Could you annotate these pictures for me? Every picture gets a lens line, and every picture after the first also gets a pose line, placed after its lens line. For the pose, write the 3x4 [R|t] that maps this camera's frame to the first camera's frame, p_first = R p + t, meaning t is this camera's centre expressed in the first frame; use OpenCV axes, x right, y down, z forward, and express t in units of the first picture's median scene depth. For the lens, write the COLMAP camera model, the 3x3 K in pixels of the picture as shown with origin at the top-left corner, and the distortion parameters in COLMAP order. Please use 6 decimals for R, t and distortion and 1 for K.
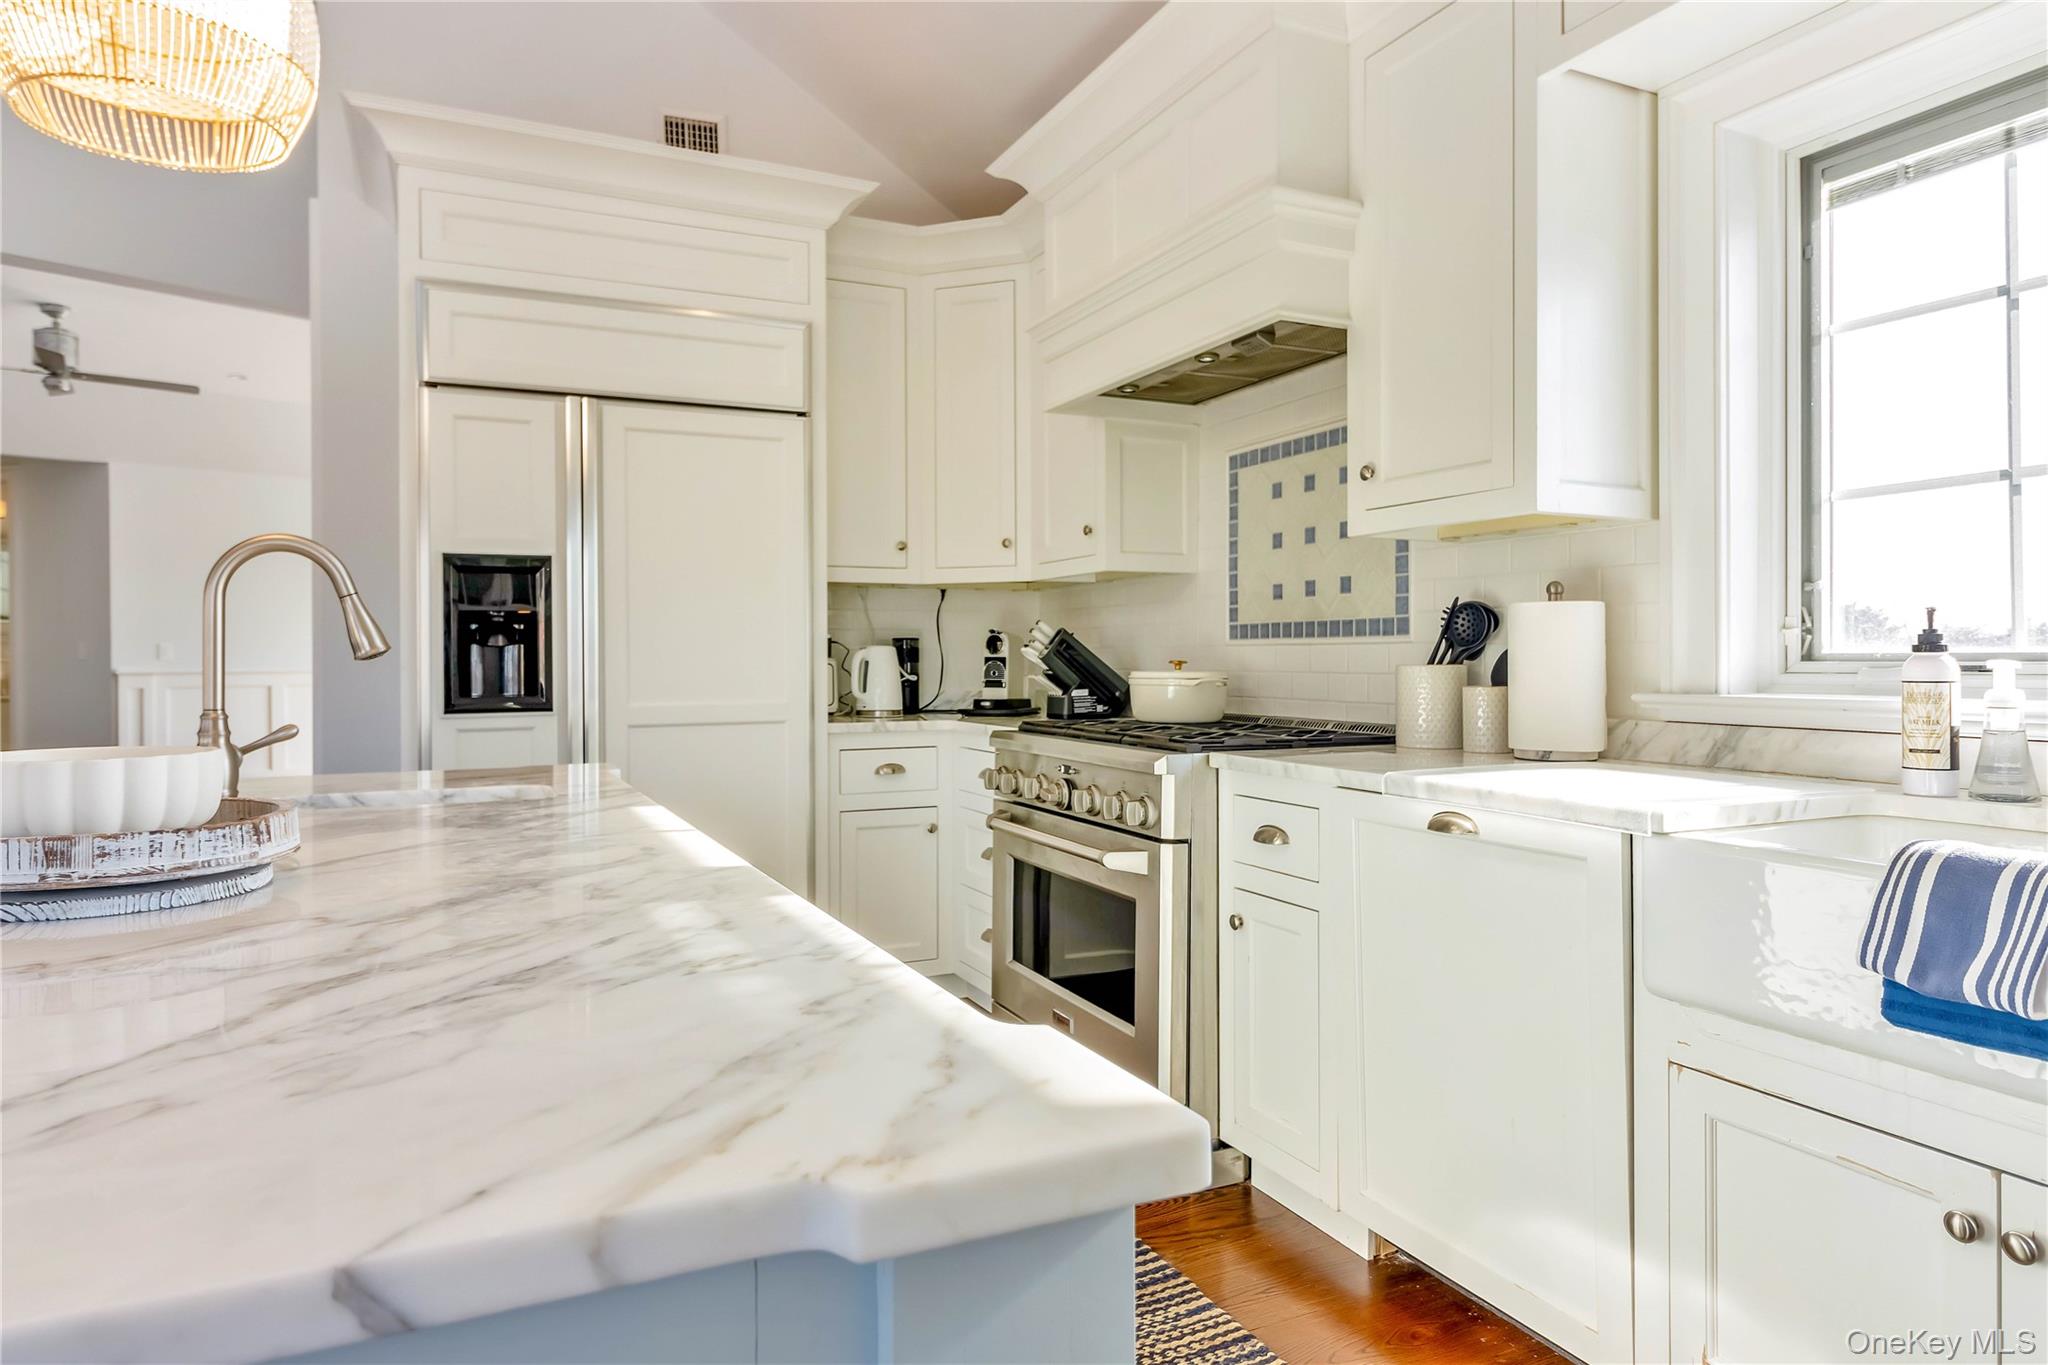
lens RADIAL K [[1213.0, 0, 1026.4], [0, 1213.0, 658.0], [0, 0, 1]] dist [0.001453, 0.000454]
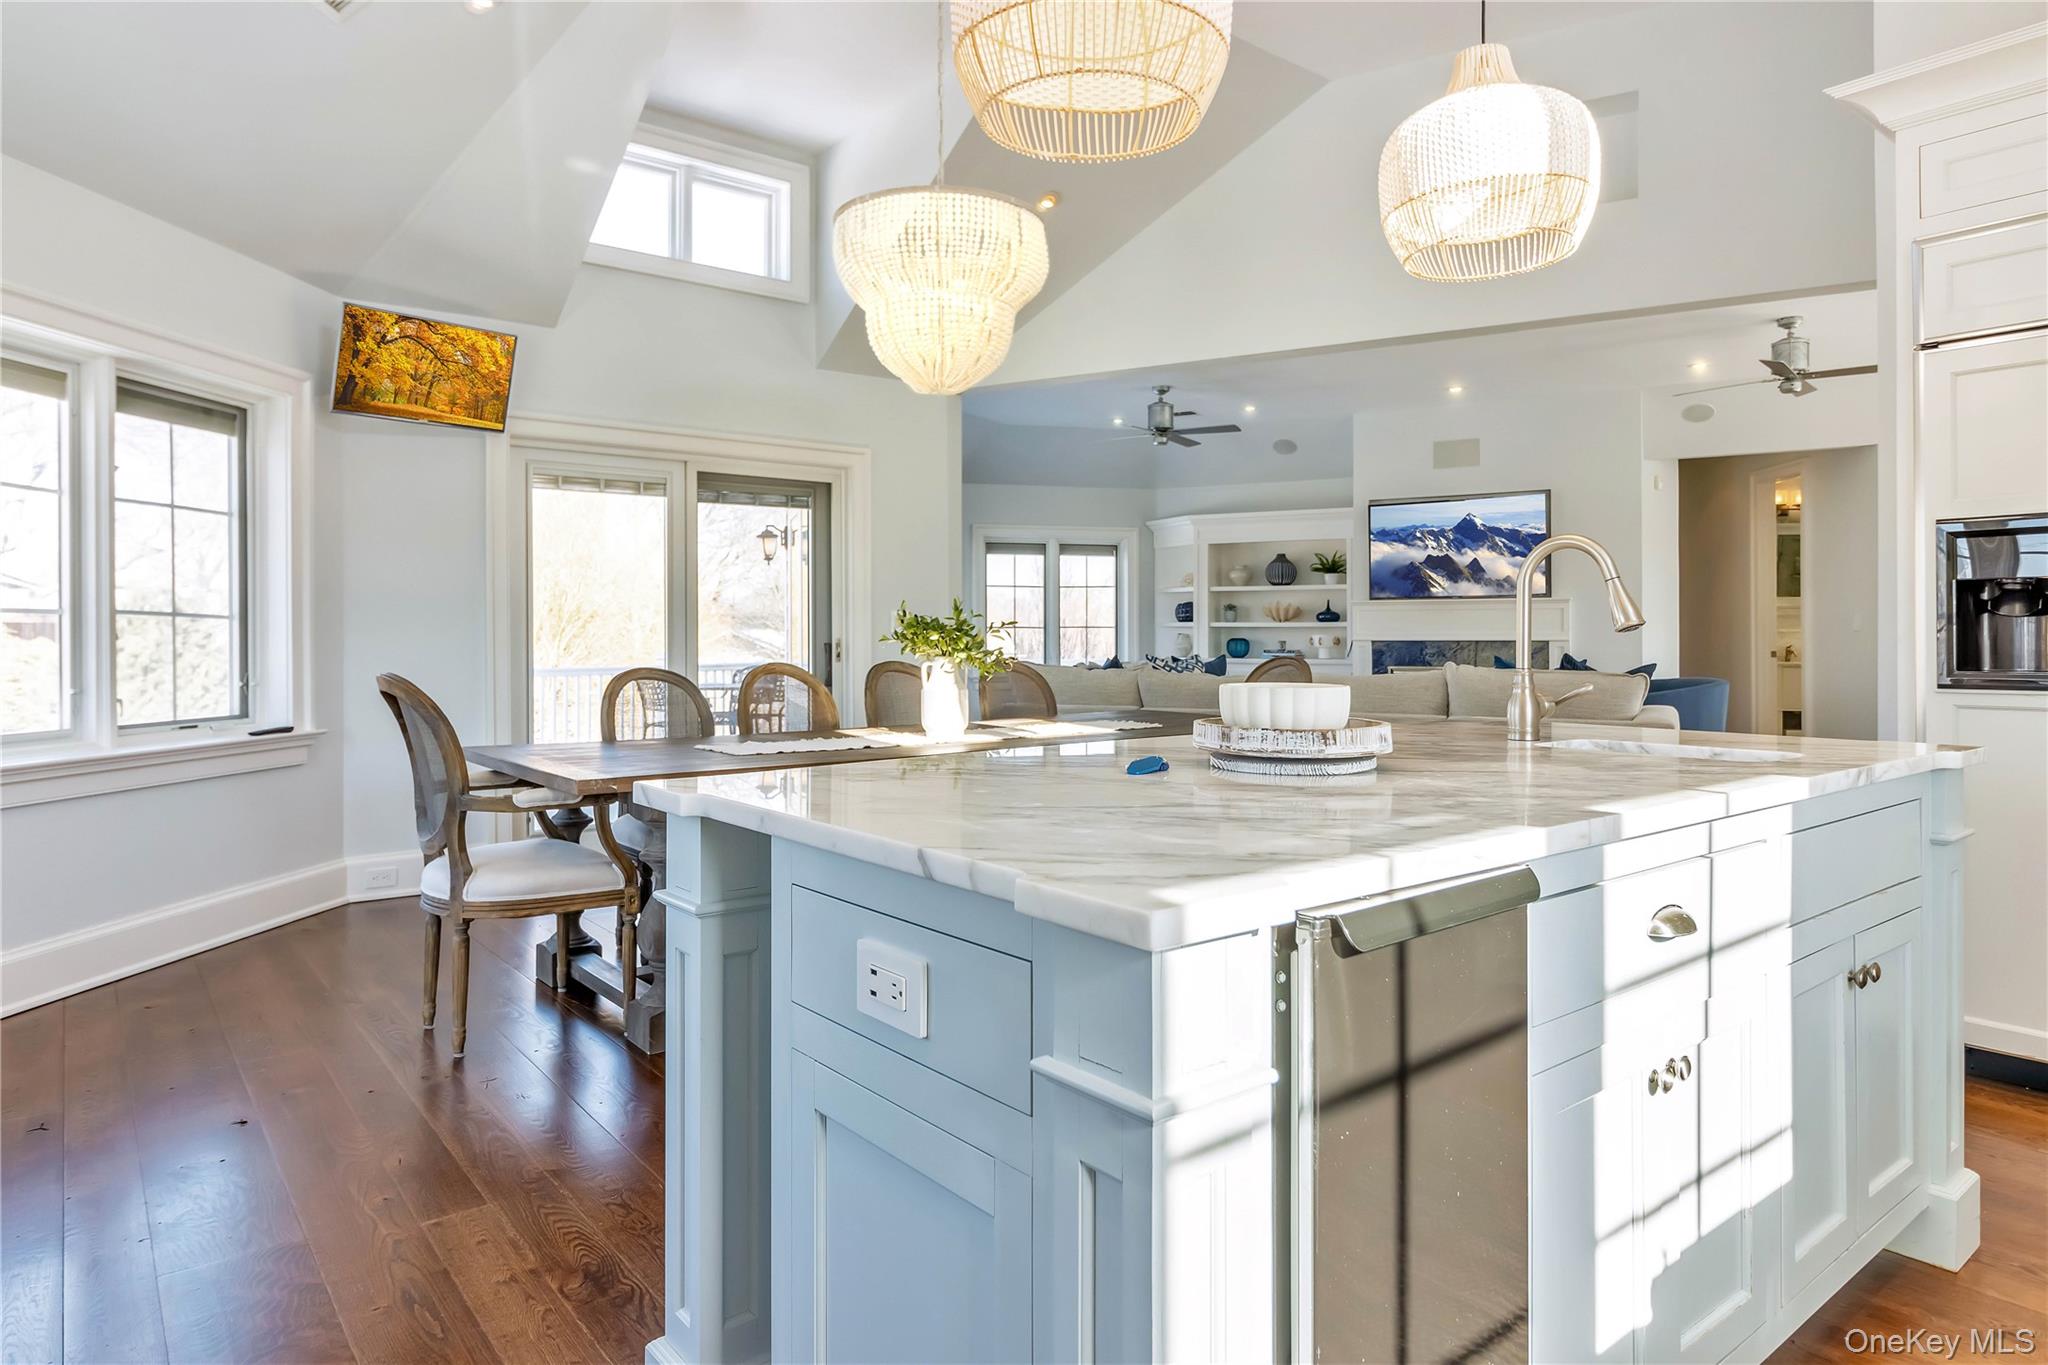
lens RADIAL K [[1226.8, 0, 1021.4], [0, 1226.8, 622.3], [0, 0, 1]] dist [-0.003058, -0.000987]
pose [[0.228286, -0.005111, -0.973581, 0.501139], [0.001255, 0.999987, -0.004956, -0.002515], [0.973593, -0.000090, 0.228290, 0.127402]]
